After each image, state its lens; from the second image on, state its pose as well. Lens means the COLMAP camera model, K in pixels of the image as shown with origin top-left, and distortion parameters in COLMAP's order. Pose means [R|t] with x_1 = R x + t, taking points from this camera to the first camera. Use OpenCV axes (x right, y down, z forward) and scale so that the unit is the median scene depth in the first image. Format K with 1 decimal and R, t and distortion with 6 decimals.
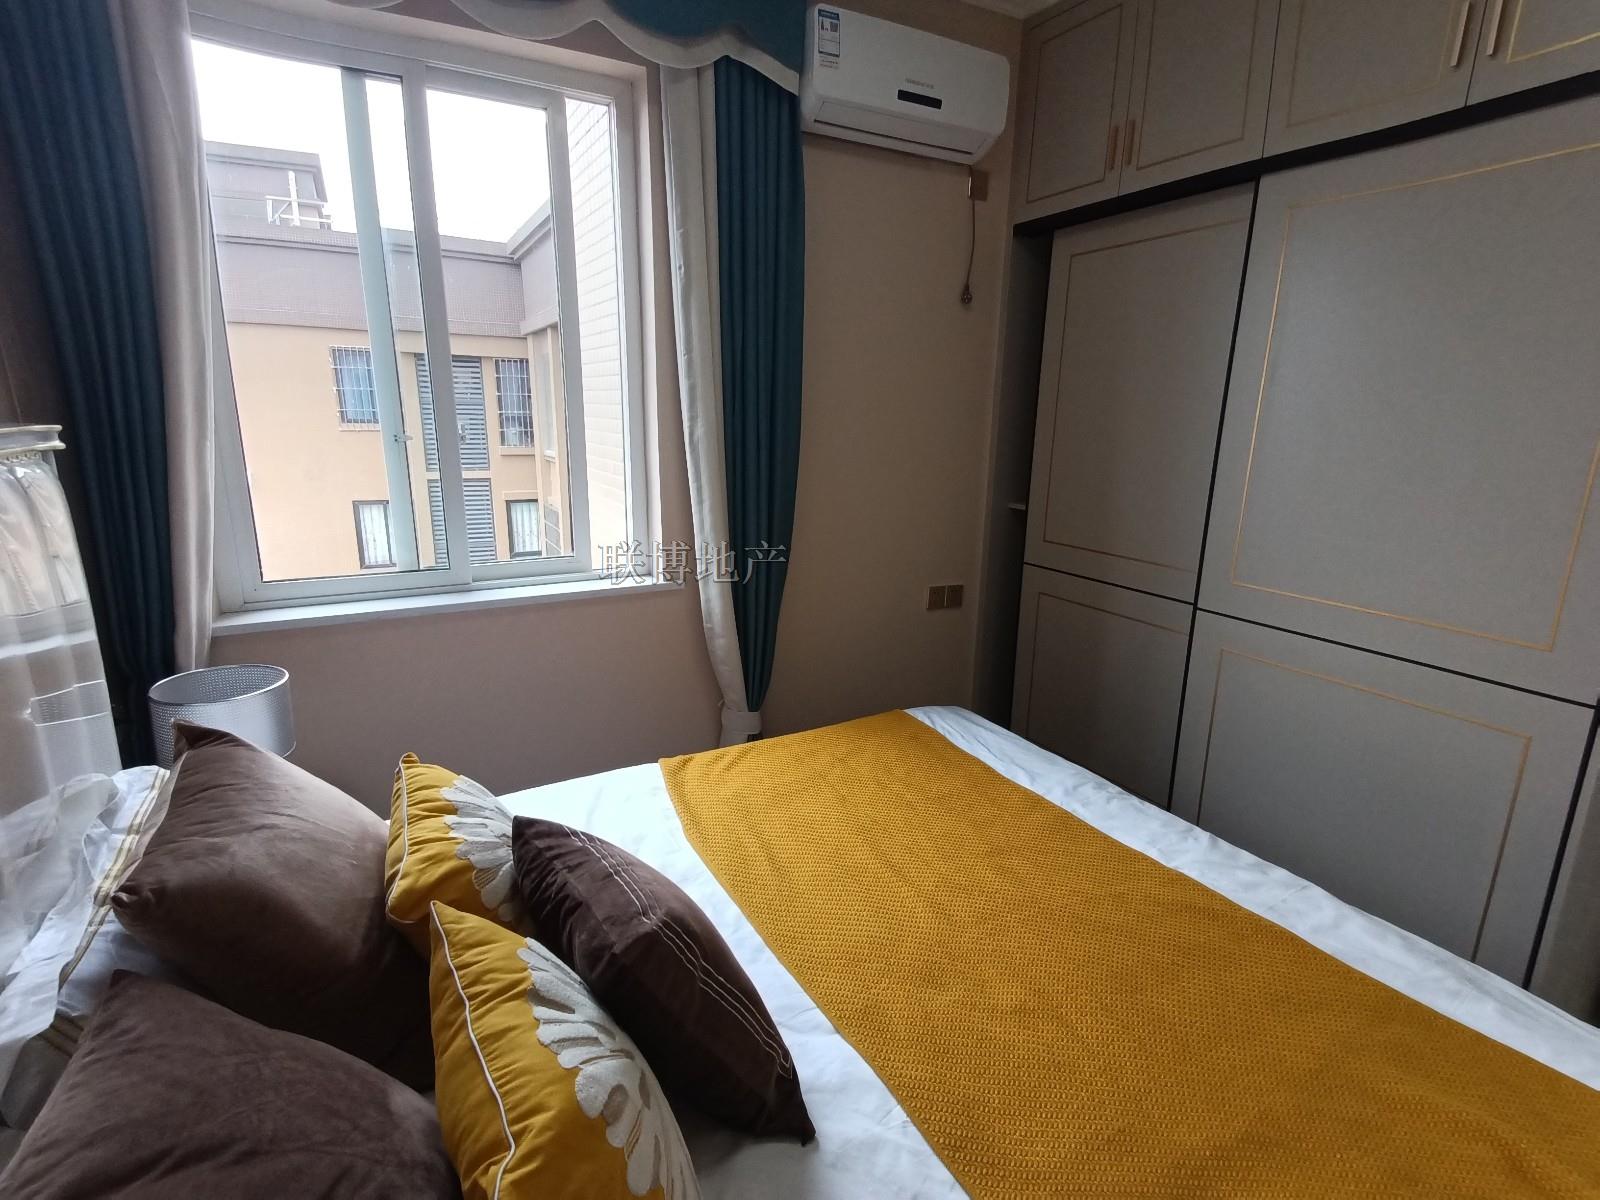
lens RADIAL K [[777.0, 0, 800.0], [0, 777.0, 600.0], [0, 0, 1]] dist [0.004522, 0.000669]
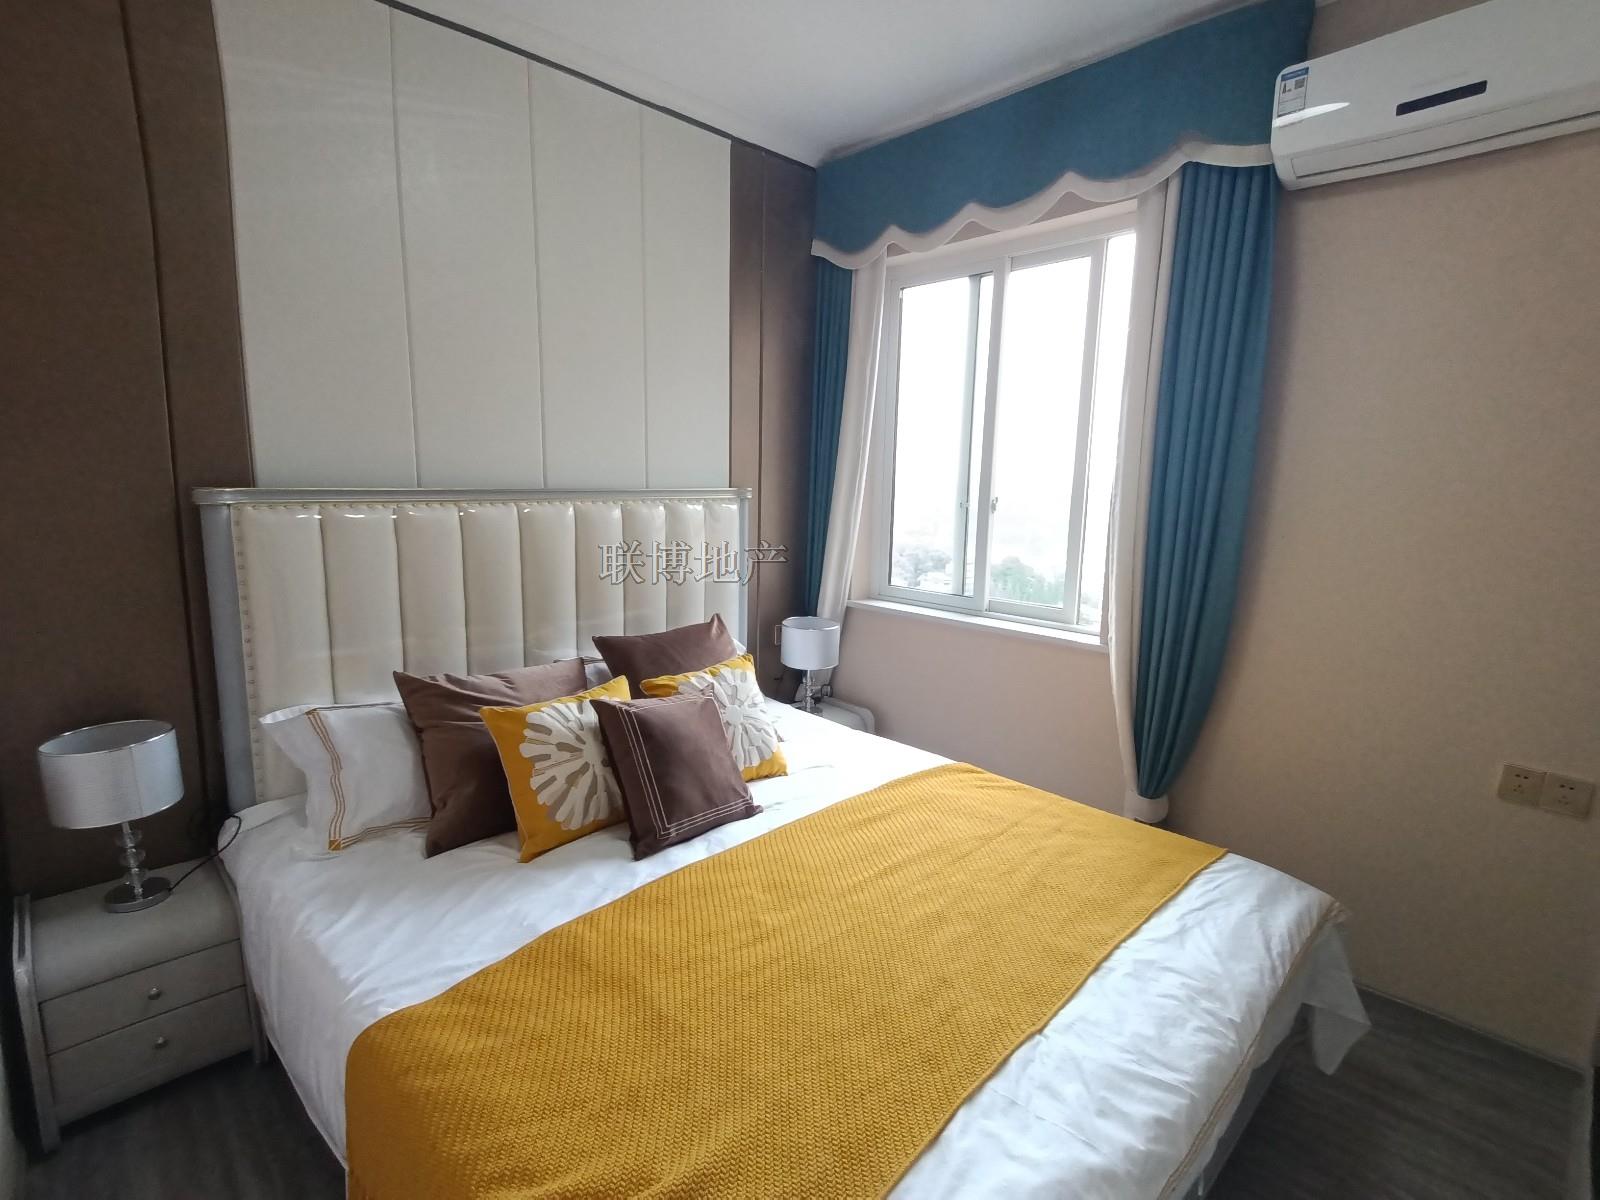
lens RADIAL K [[777.0, 0, 800.0], [0, 777.0, 600.0], [0, 0, 1]] dist [0.004522, 0.000669]
pose [[0.279485, 0.151860, -0.948065, 0.865388], [-0.248239, 0.965270, 0.081437, -0.080806], [0.927505, 0.212586, 0.307476, 0.311734]]
